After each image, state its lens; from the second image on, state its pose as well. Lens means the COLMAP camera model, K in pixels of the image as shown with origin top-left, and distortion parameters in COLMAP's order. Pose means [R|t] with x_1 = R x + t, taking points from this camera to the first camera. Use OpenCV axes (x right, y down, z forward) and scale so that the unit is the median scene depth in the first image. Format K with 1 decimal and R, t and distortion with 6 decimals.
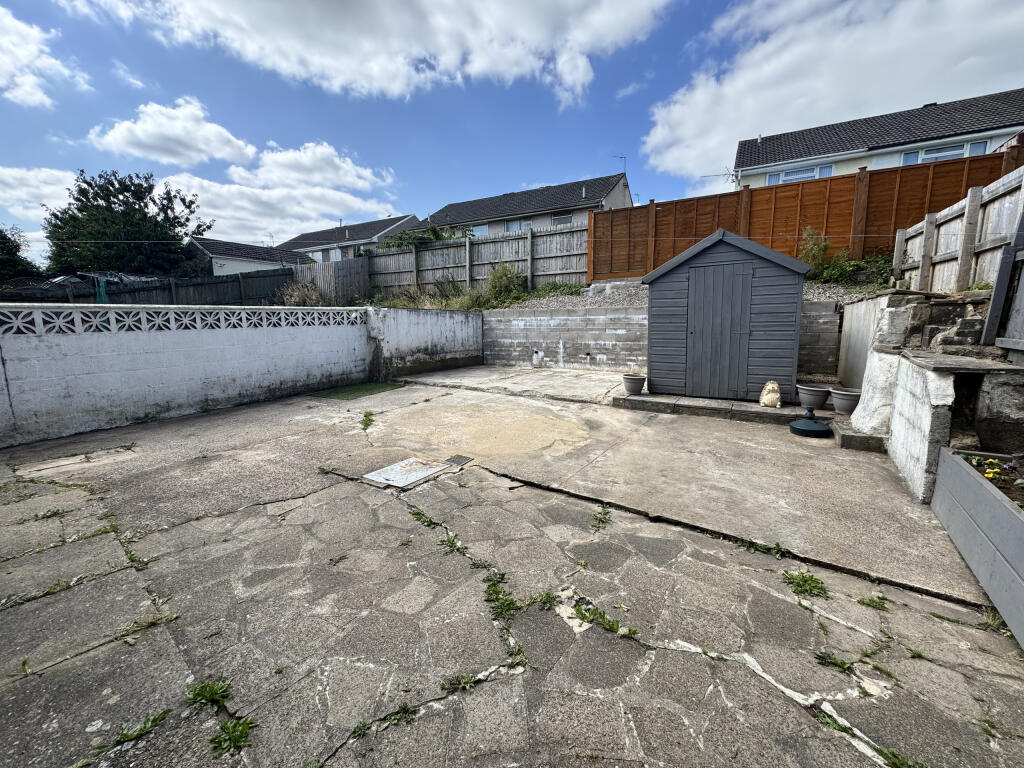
lens RADIAL K [[406.4, 0, 517.2], [0, 406.4, 383.8], [0, 0, 1]] dist [-0.005741, 0.000561]
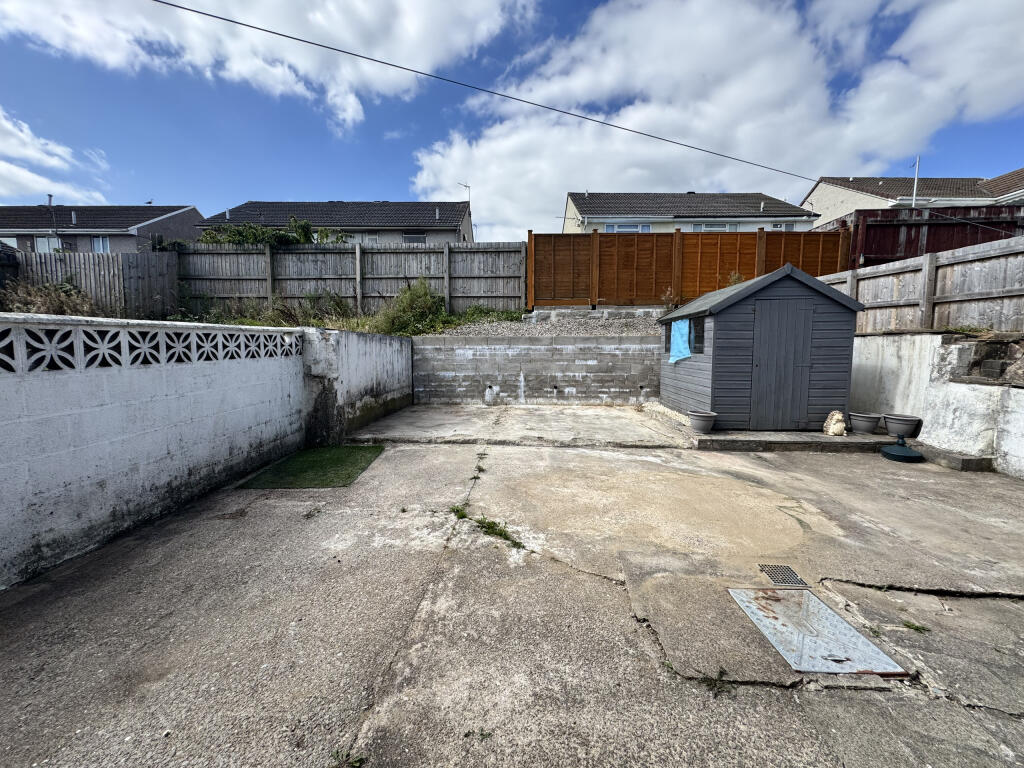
lens RADIAL K [[406.4, 0, 507.6], [0, 406.4, 378.9], [0, 0, 1]] dist [-0.005741, 0.000561]
pose [[0.877950, -0.029077, 0.477869, -0.397053], [0.064279, 0.996276, -0.057474, -0.053490], [-0.474418, 0.081176, 0.876549, 0.302803]]
